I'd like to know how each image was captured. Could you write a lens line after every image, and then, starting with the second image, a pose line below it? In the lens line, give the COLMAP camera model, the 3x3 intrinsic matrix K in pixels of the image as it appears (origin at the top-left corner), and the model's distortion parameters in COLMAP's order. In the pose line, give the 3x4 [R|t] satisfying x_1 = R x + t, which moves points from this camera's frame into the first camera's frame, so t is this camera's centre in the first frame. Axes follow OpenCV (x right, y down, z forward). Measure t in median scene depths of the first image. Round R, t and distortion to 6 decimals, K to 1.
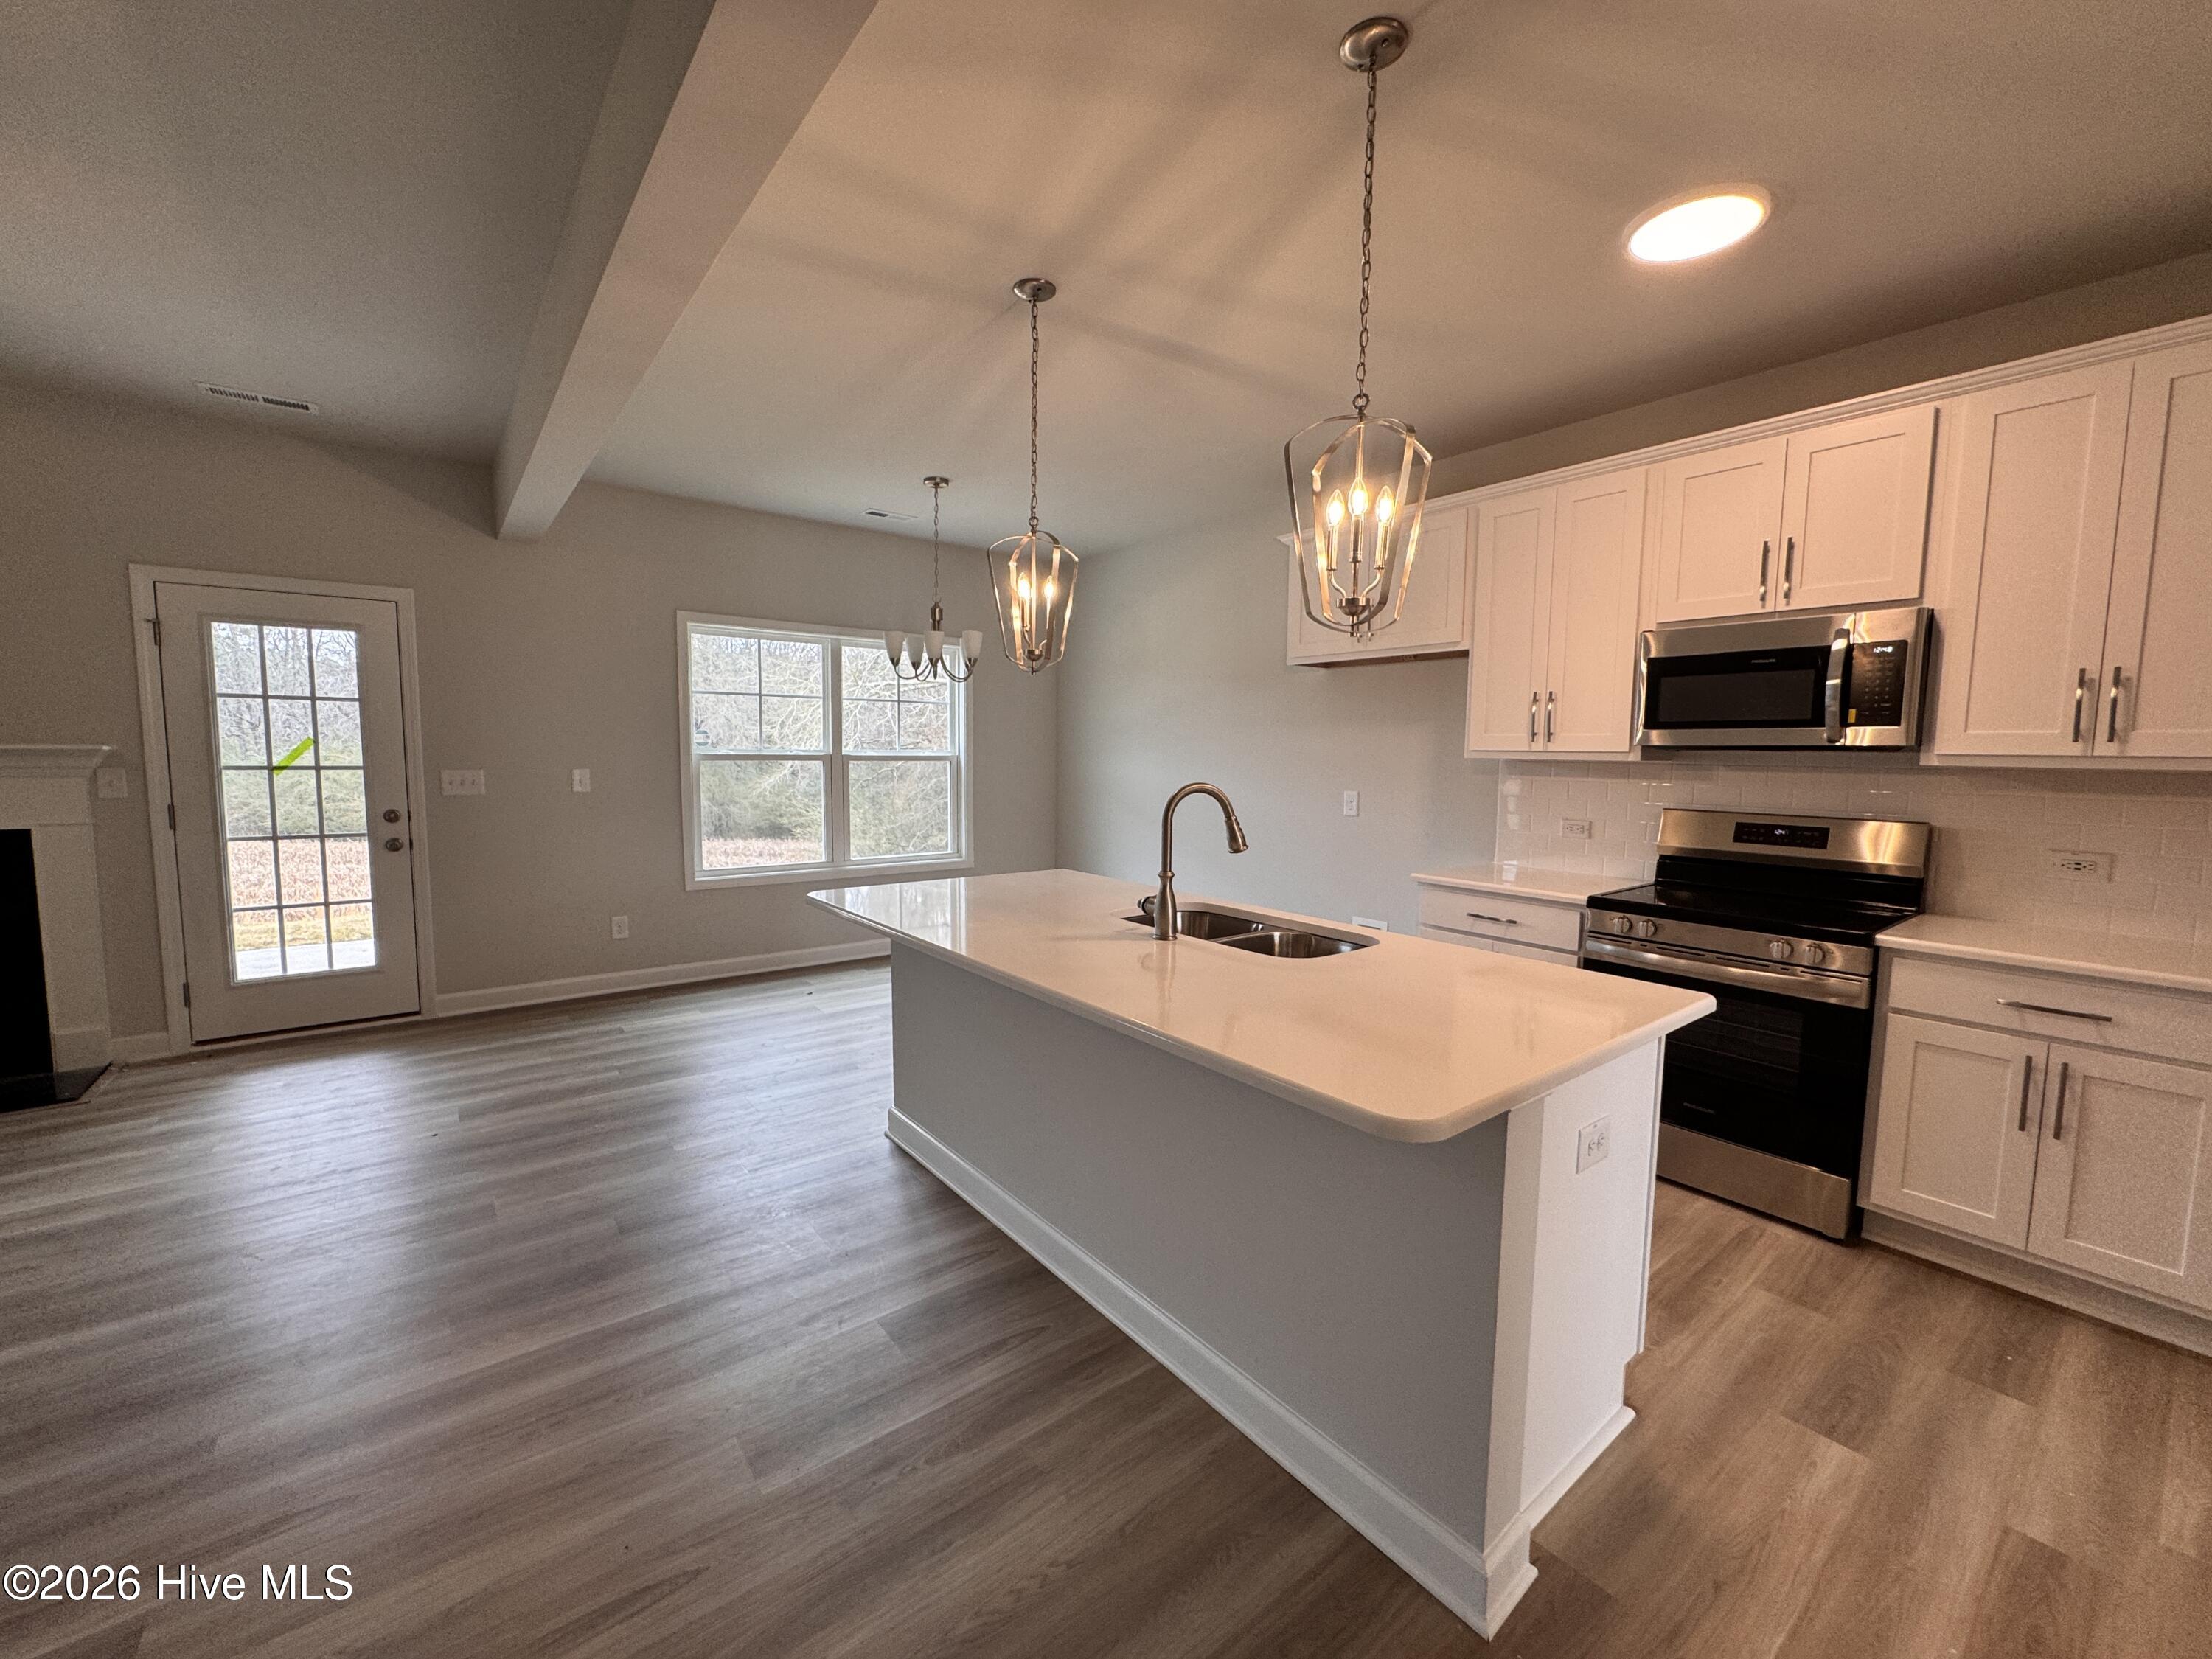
lens RADIAL K [[883.5, 0, 1097.7], [0, 883.5, 825.9], [0, 0, 1]] dist [-0.000270, -0.000332]
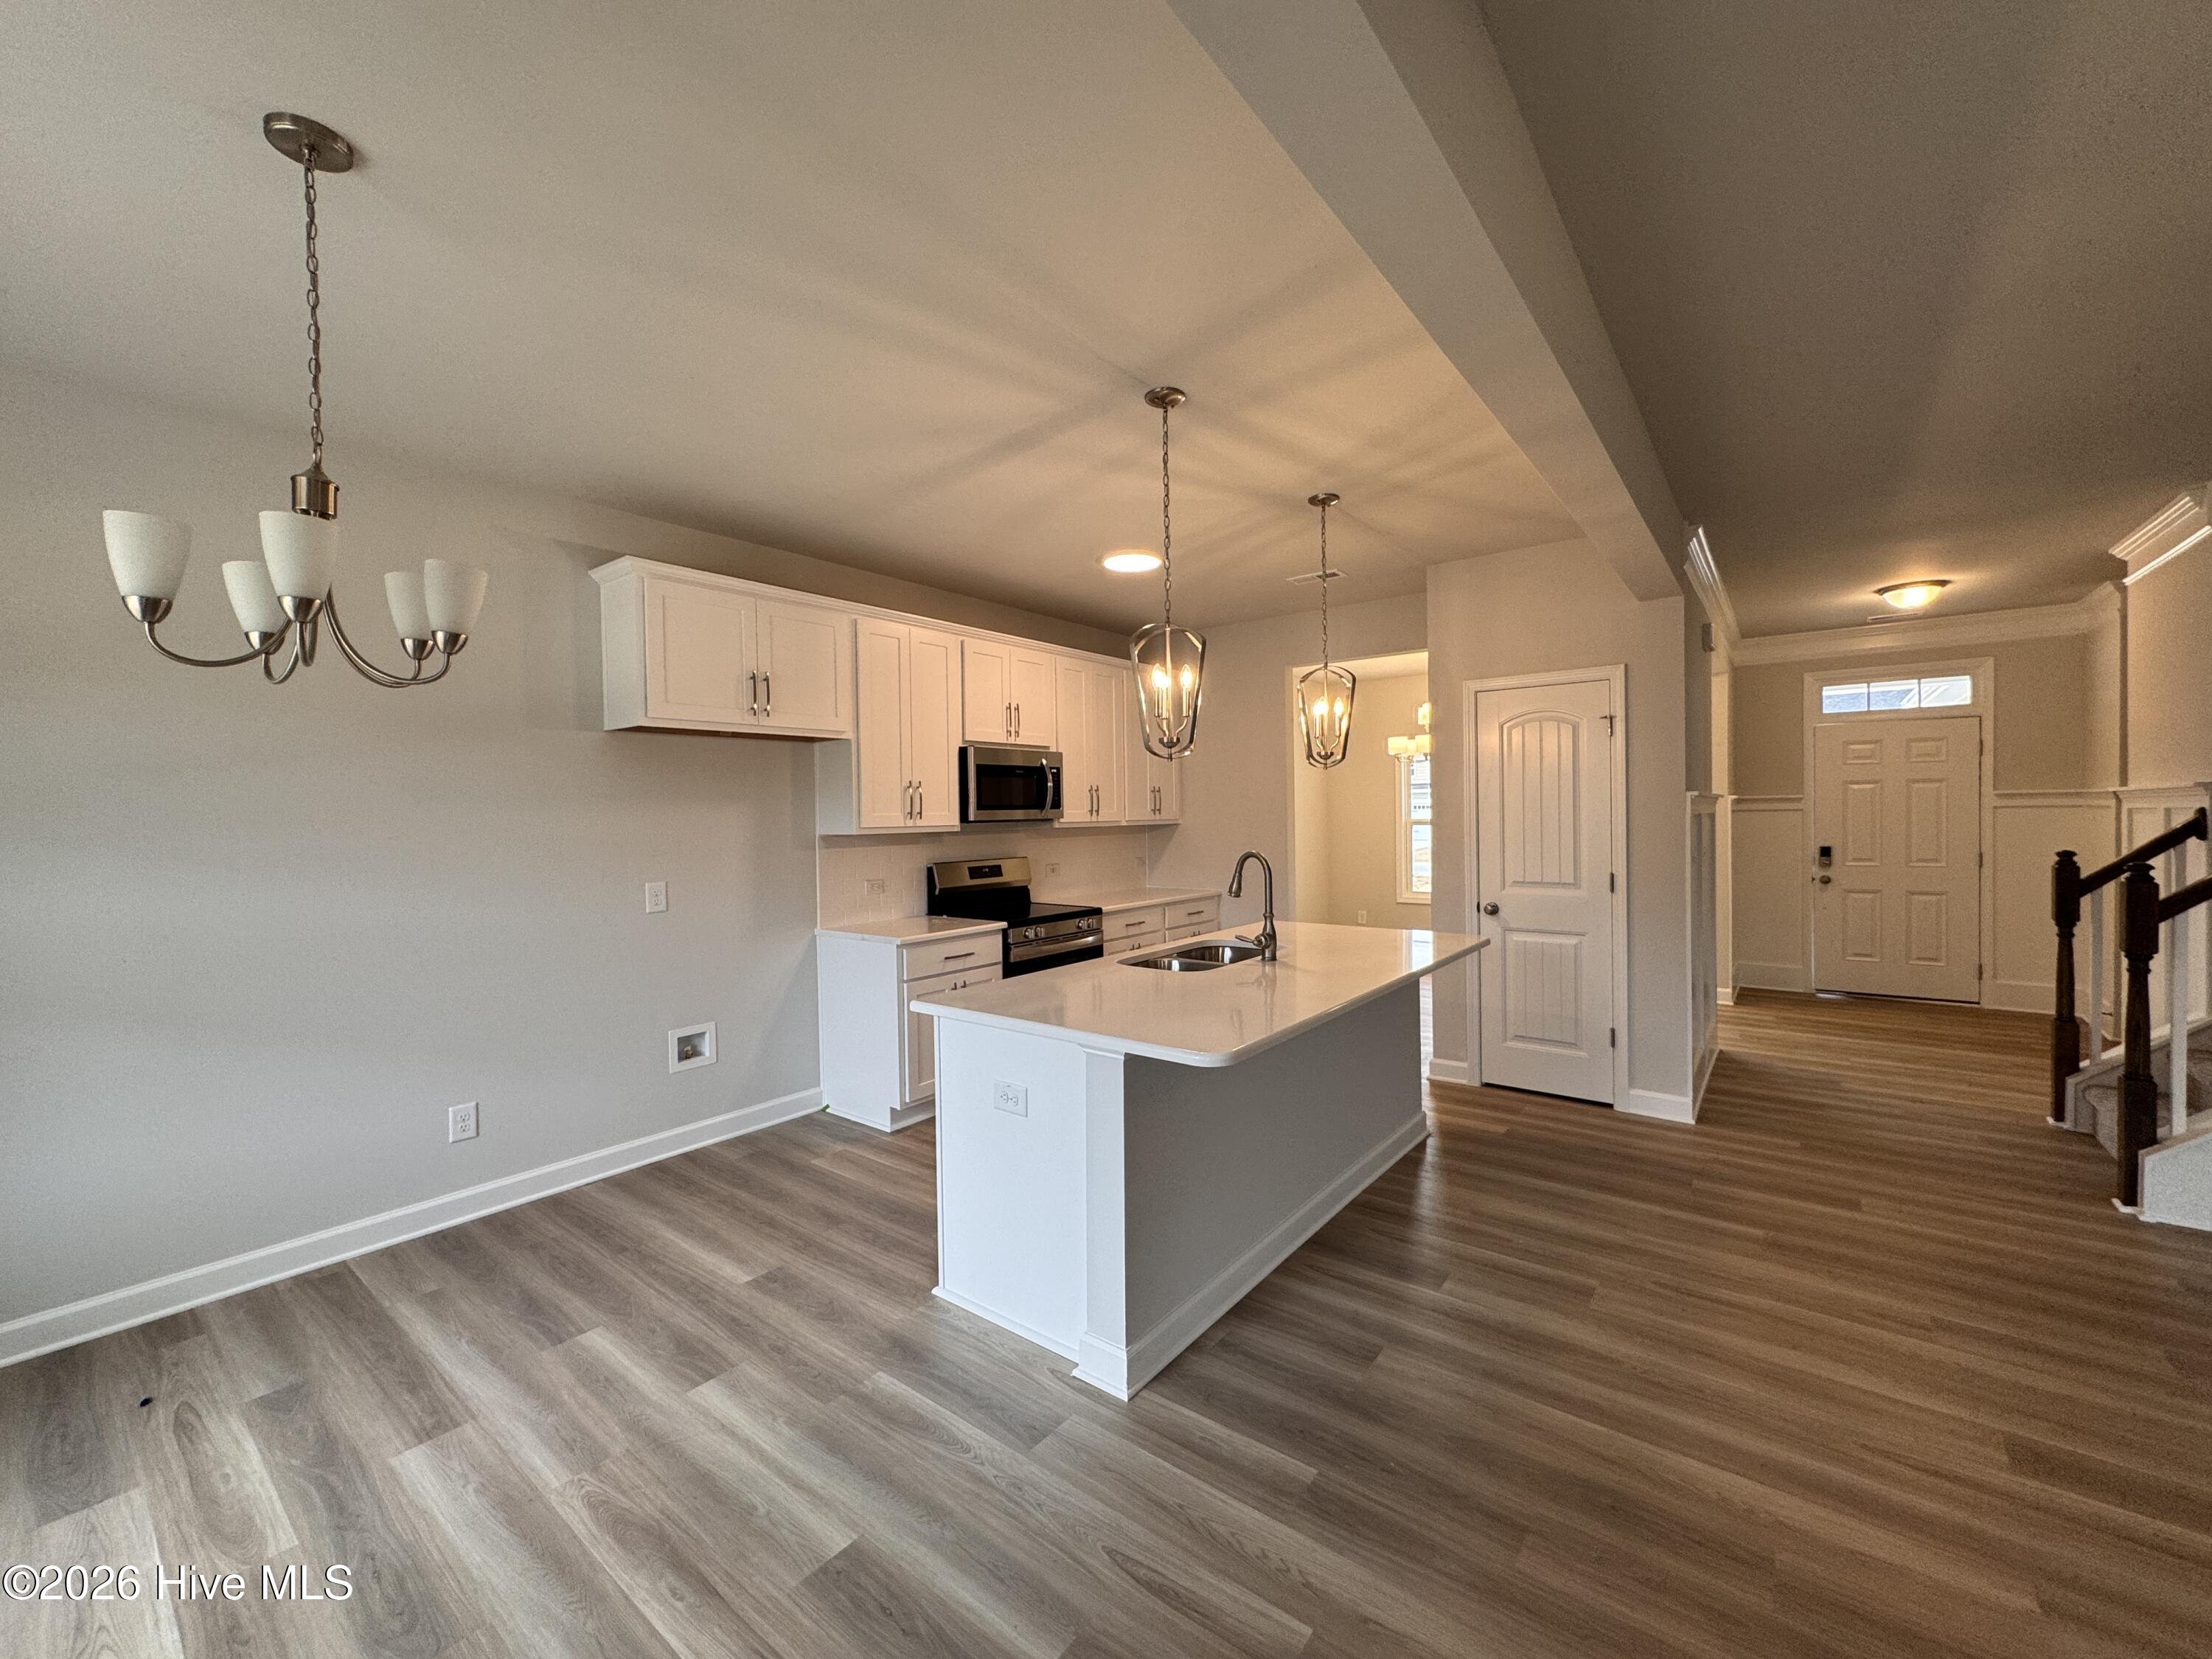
lens RADIAL K [[883.5, 0, 1098.9], [0, 883.5, 827.8], [0, 0, 1]] dist [-0.000270, -0.000332]
pose [[-0.246341, -0.027790, 0.968785, -0.808656], [0.092828, 0.994317, 0.052127, -0.123800], [-0.964728, 0.102771, -0.242361, 1.038302]]
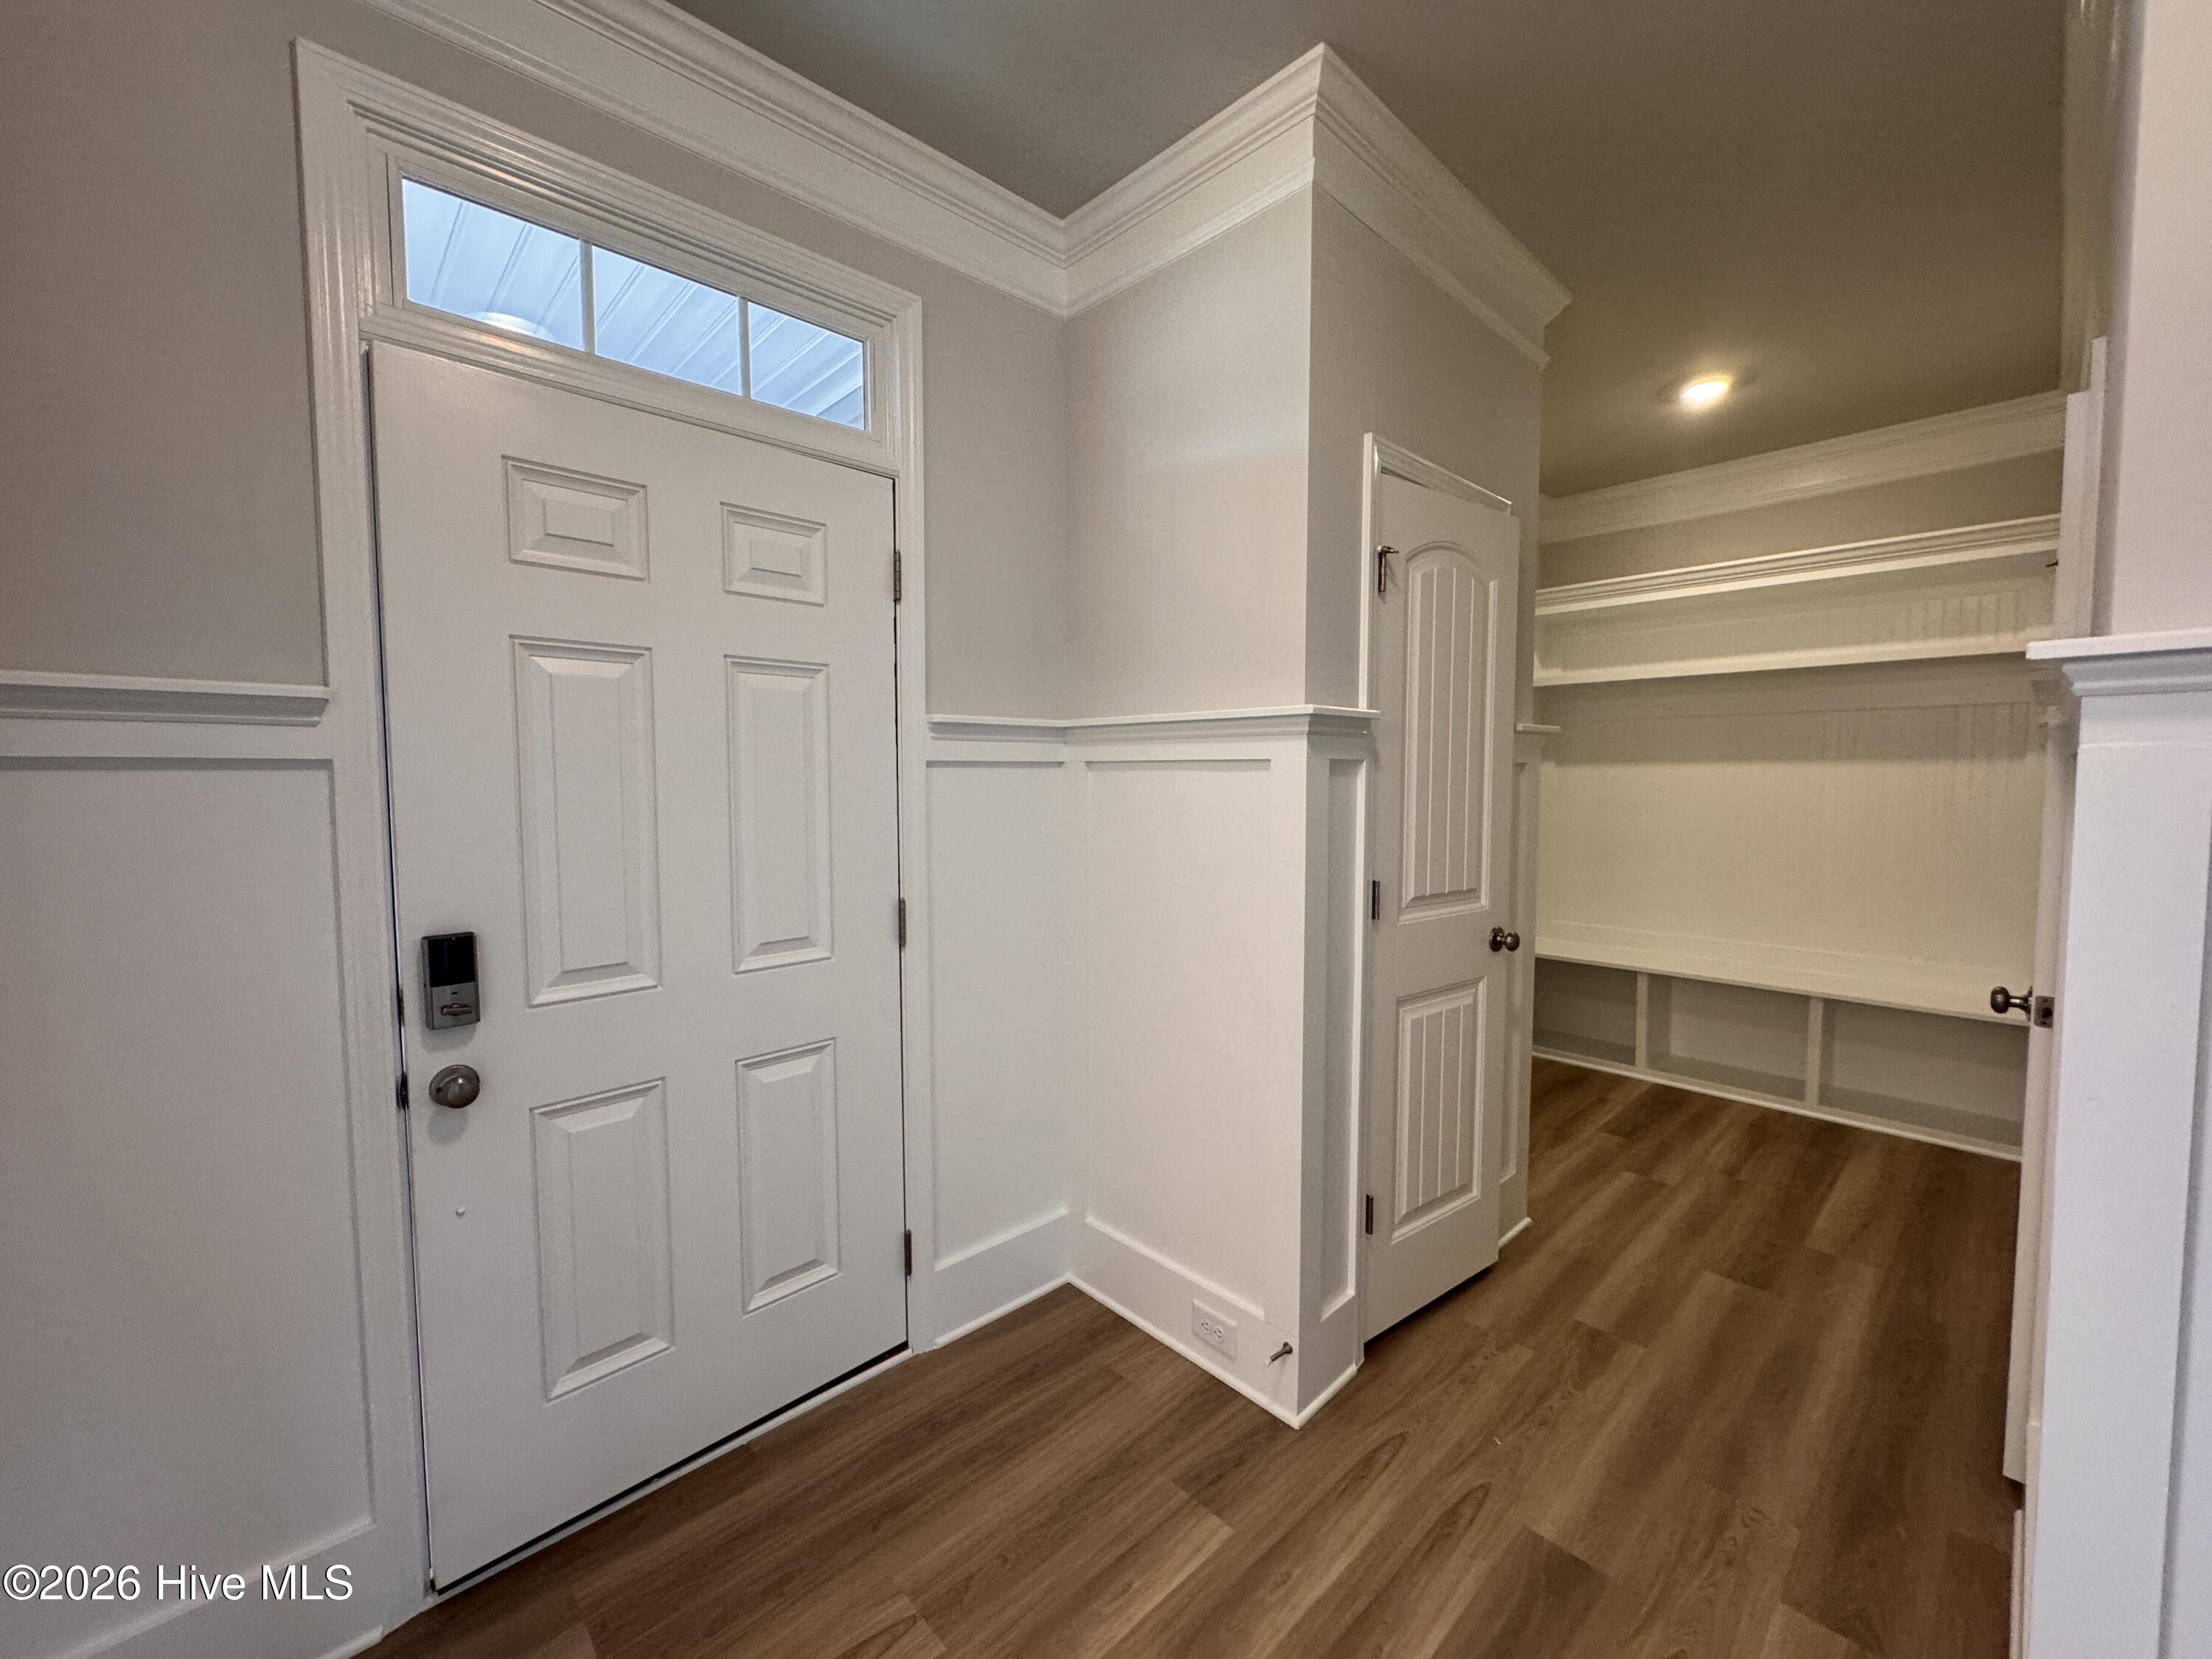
lens RADIAL K [[883.5, 0, 1109.9], [0, 883.5, 821.6], [0, 0, 1]] dist [-0.000270, -0.000332]
pose [[-0.994831, -0.006992, -0.101302, -0.354708], [-0.021378, 0.989689, 0.141629, -0.059937], [0.099267, 0.143063, -0.984723, 0.452075]]
